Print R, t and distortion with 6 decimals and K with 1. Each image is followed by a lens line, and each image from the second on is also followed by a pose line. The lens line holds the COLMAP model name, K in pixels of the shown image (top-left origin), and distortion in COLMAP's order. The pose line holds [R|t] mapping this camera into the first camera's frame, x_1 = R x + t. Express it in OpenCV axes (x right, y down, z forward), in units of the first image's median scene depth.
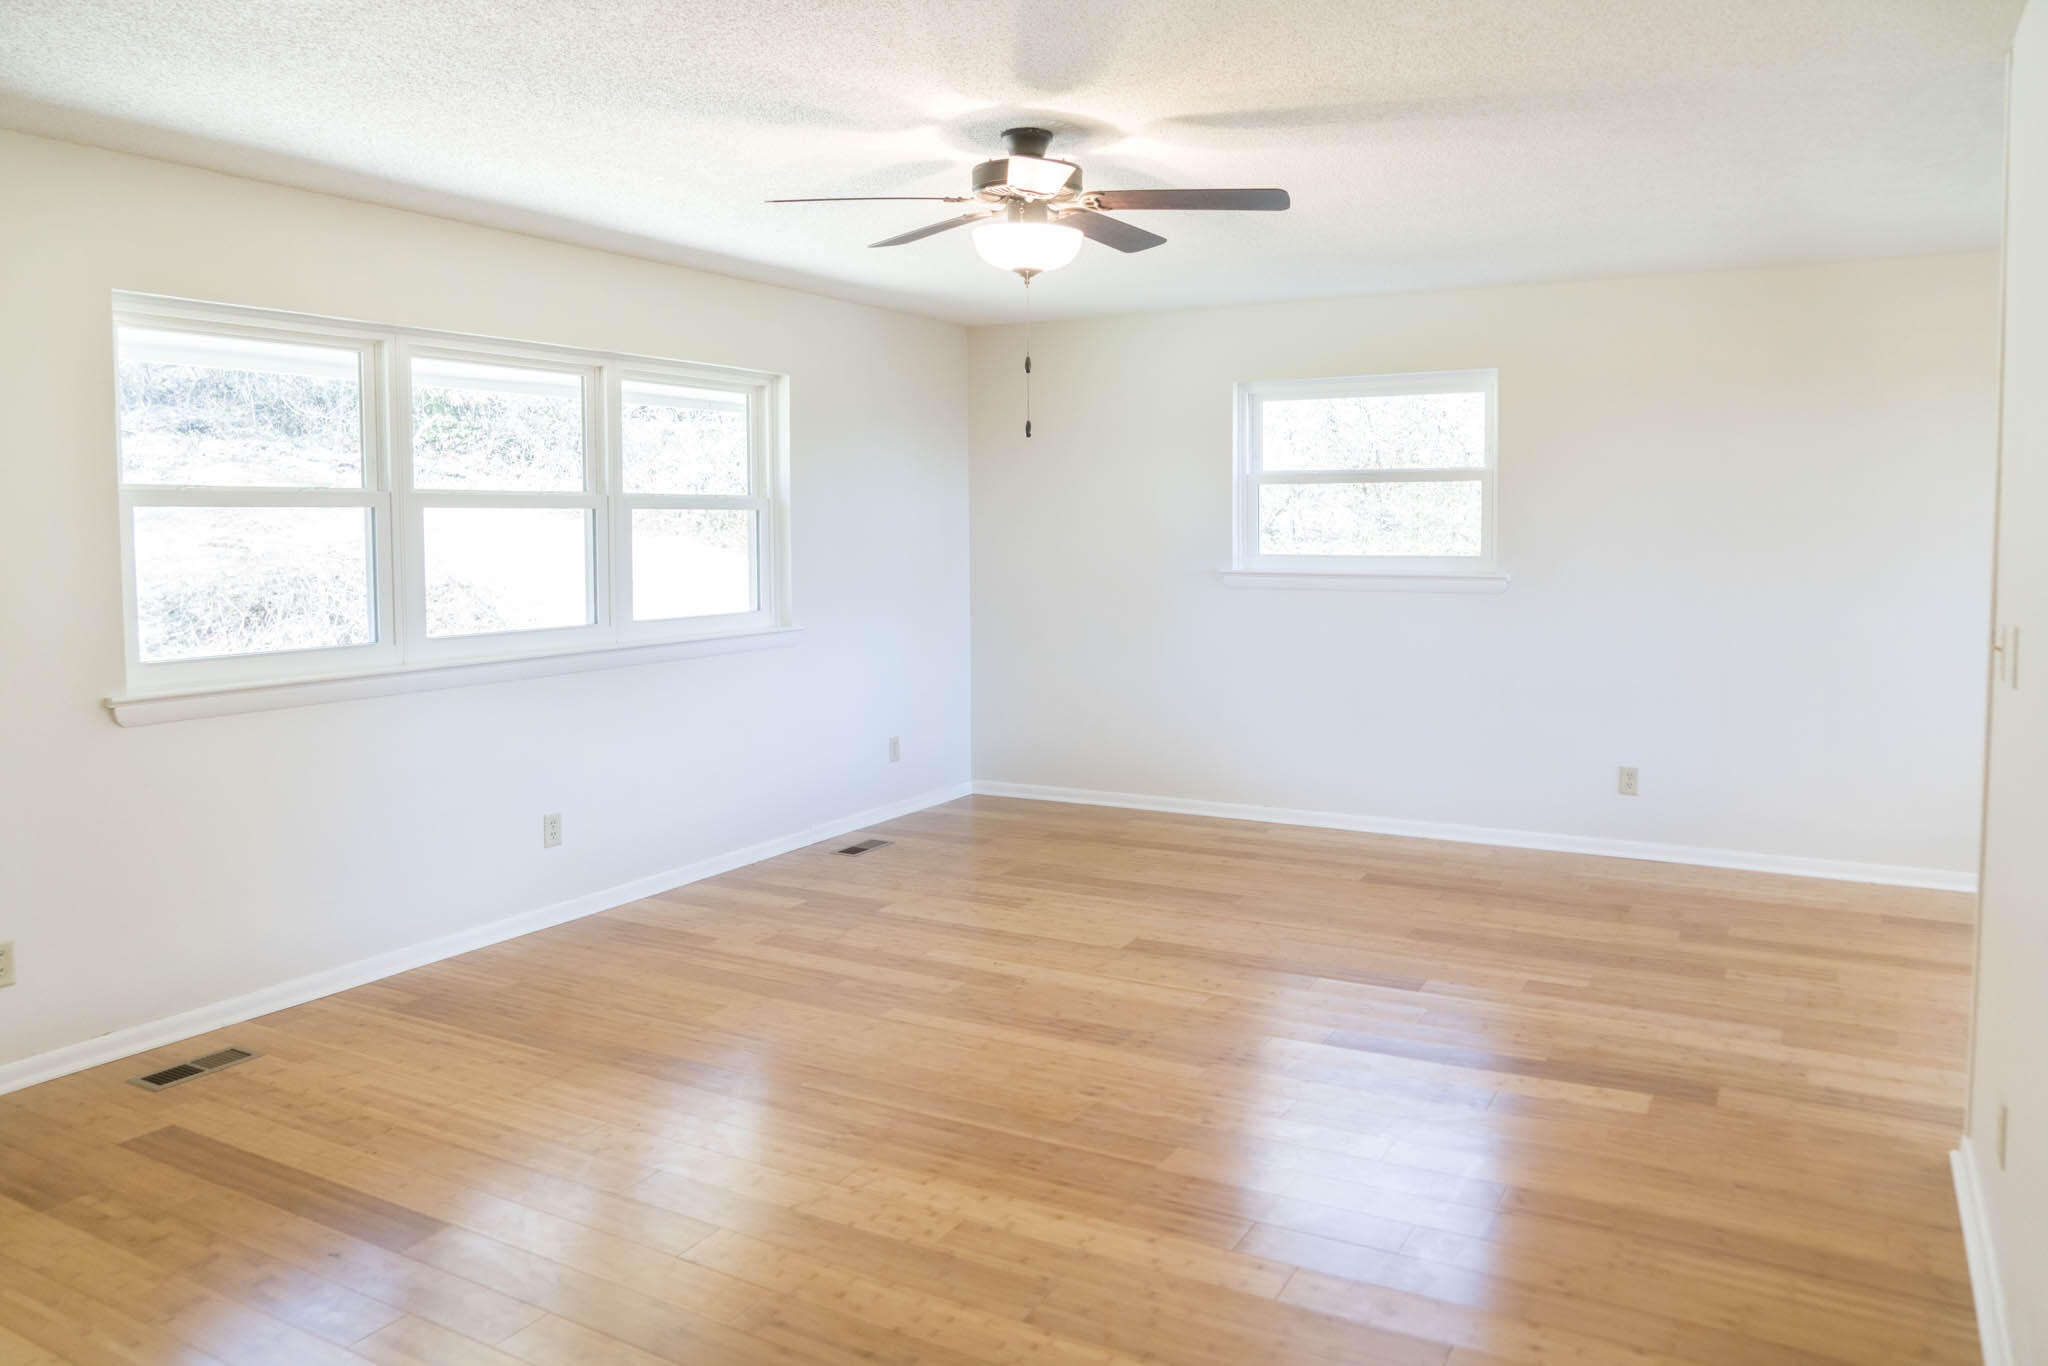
lens RADIAL K [[1362.6, 0, 1091.5], [0, 1362.6, 585.1], [0, 0, 1]] dist [-0.025591, -0.001152]
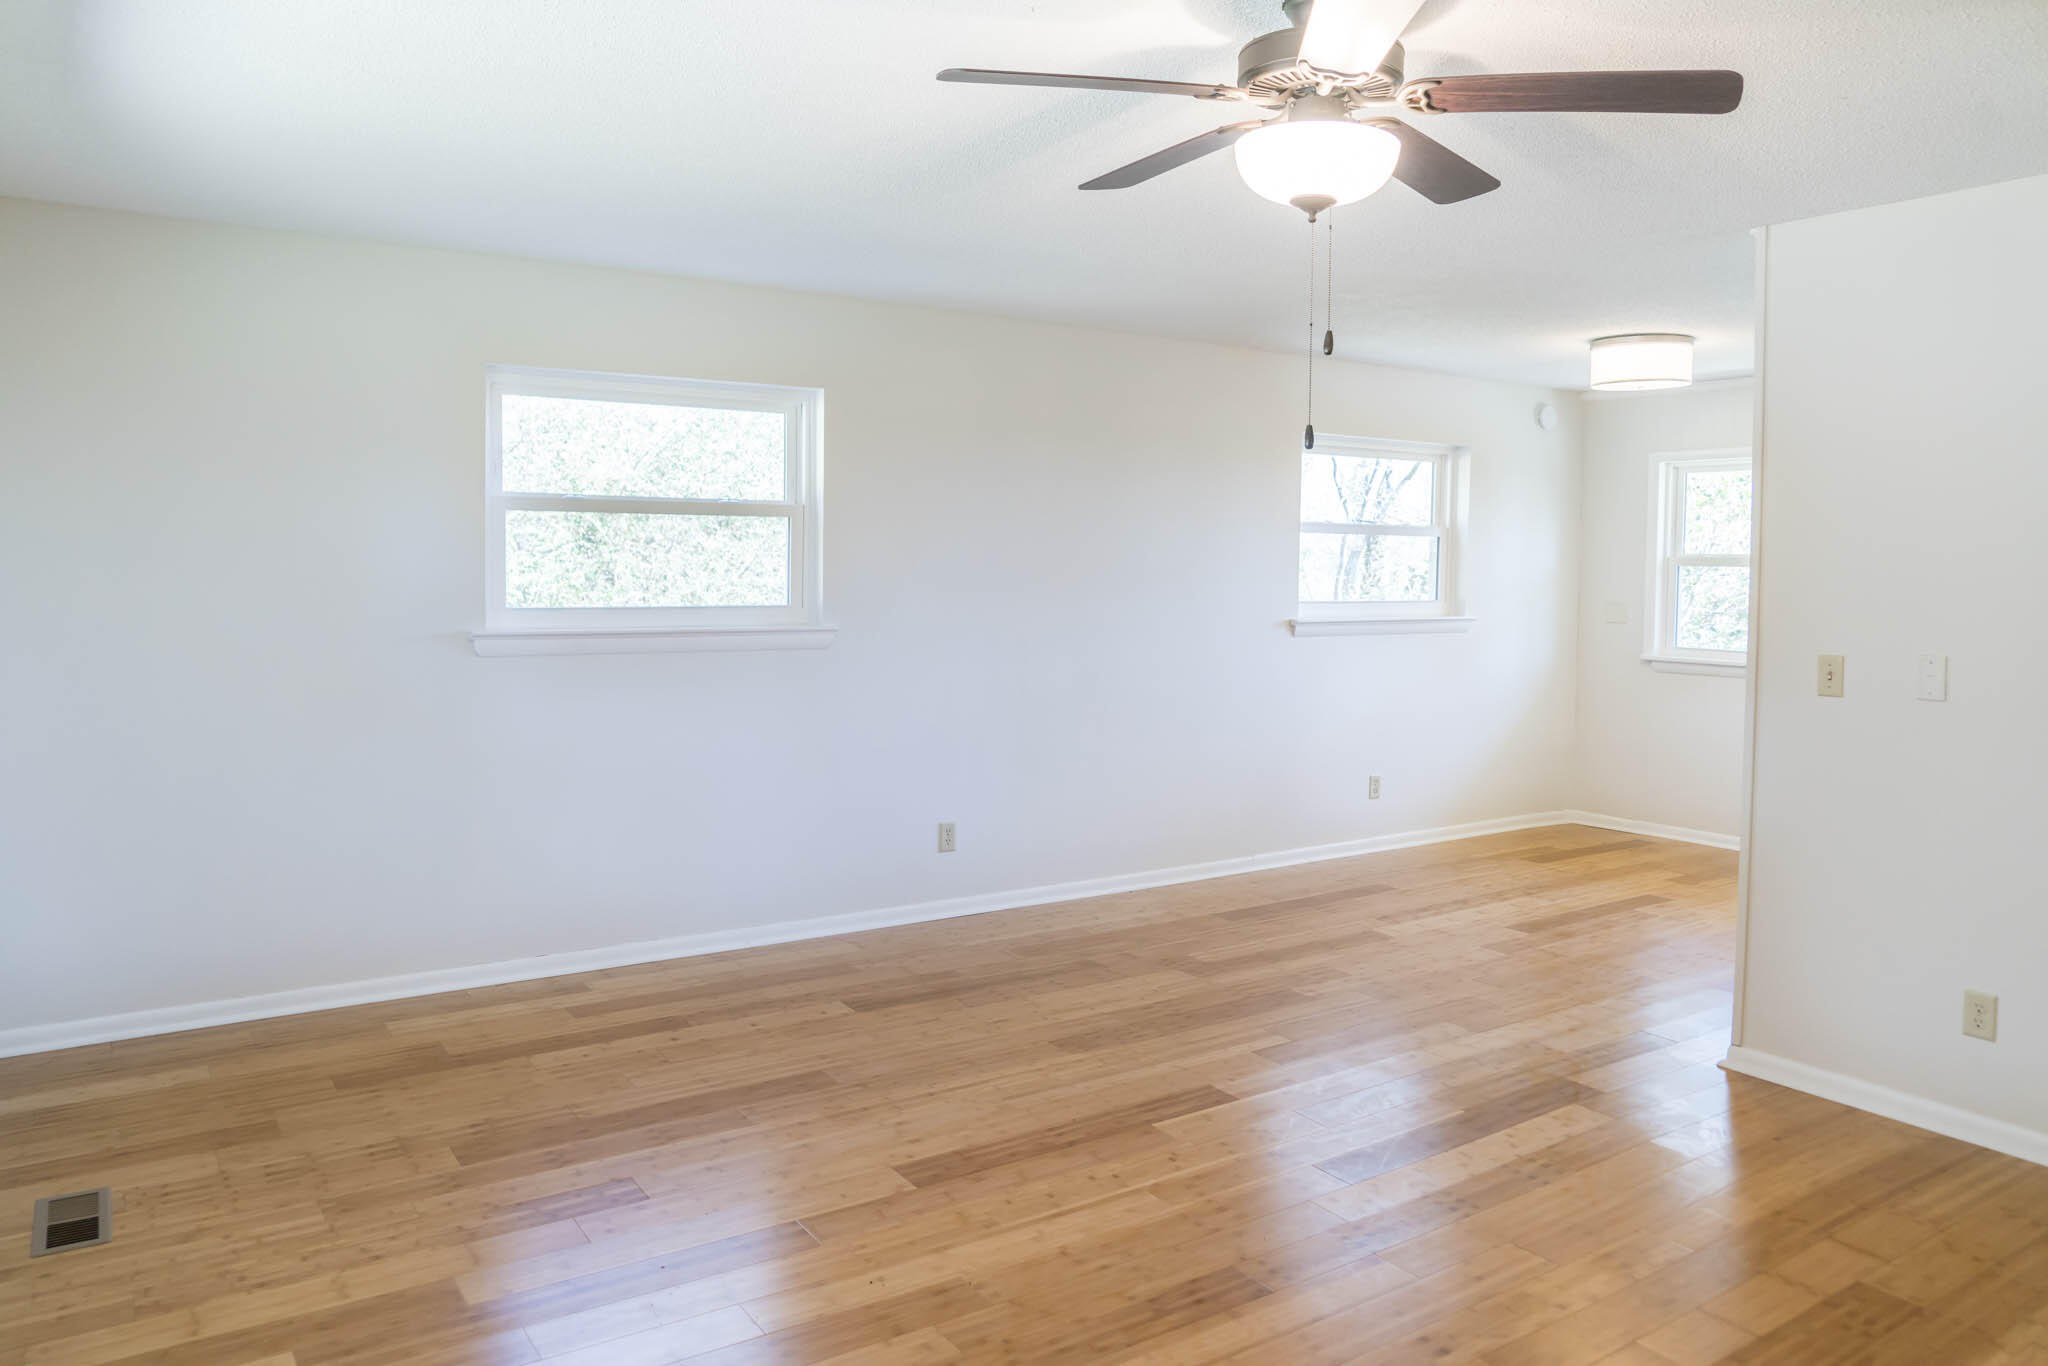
lens RADIAL K [[1409.5, 0, 916.3], [0, 1409.5, 613.0], [0, 0, 1]] dist [-0.035419, 0.002230]
pose [[0.510206, -0.023776, 0.859723, -0.626063], [0.029019, 0.999525, 0.010421, -0.033248], [-0.859562, 0.019632, 0.510654, 0.681315]]
